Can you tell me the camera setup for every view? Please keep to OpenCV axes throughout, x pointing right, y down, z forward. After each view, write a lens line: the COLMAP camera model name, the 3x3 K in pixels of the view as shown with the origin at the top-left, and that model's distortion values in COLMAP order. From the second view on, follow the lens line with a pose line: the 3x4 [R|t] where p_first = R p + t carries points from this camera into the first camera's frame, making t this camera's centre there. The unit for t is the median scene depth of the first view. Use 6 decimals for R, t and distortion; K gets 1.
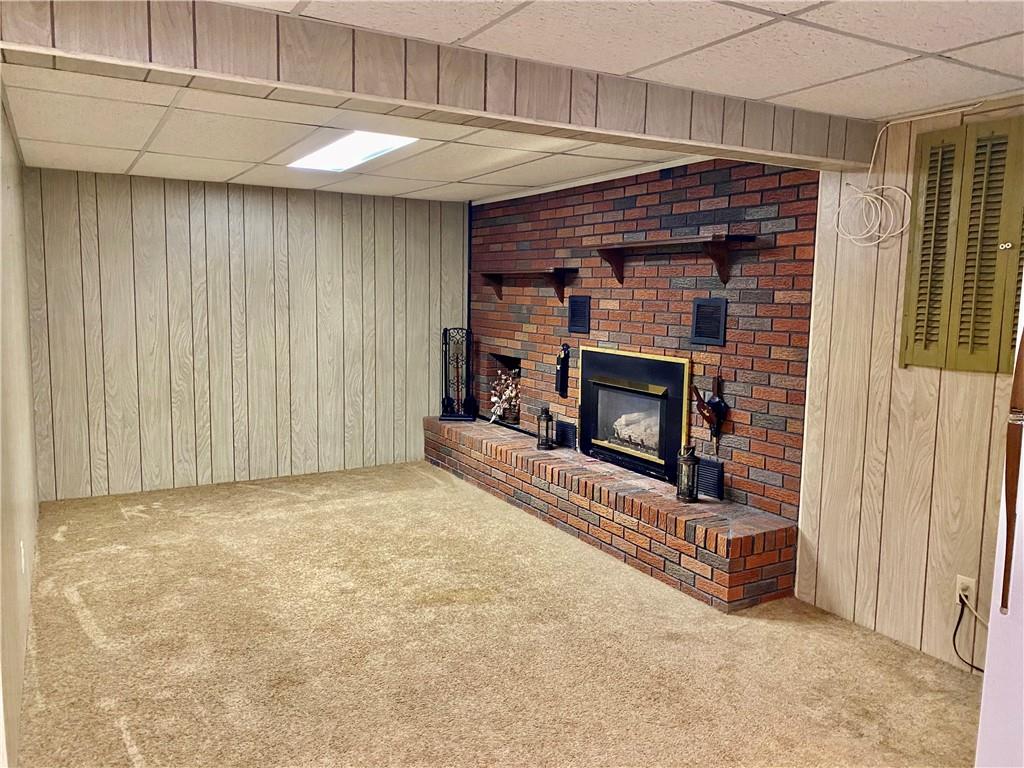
lens RADIAL K [[780.2, 0, 514.0], [0, 780.2, 379.4], [0, 0, 1]] dist [0.034482, -0.008784]
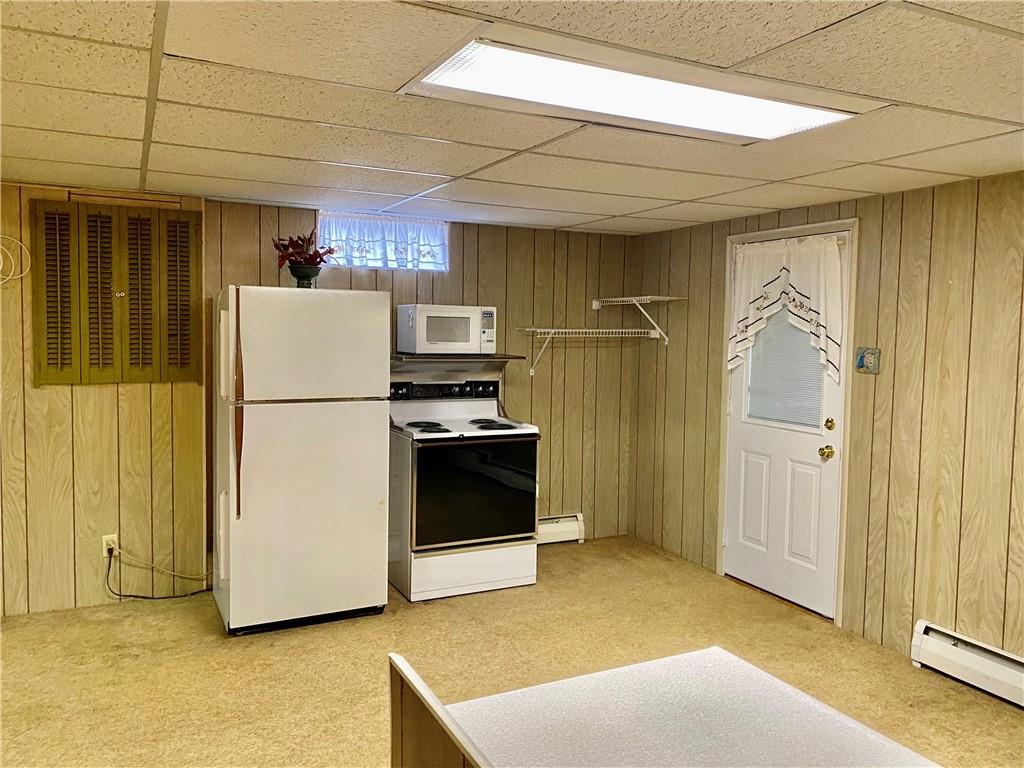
lens RADIAL K [[780.2, 0, 510.7], [0, 780.2, 380.3], [0, 0, 1]] dist [0.034482, -0.008784]
pose [[0.077490, -0.082879, 0.993542, -0.681847], [0.092120, 0.992871, 0.075639, -0.052127], [-0.992728, 0.085664, 0.084572, 0.172706]]
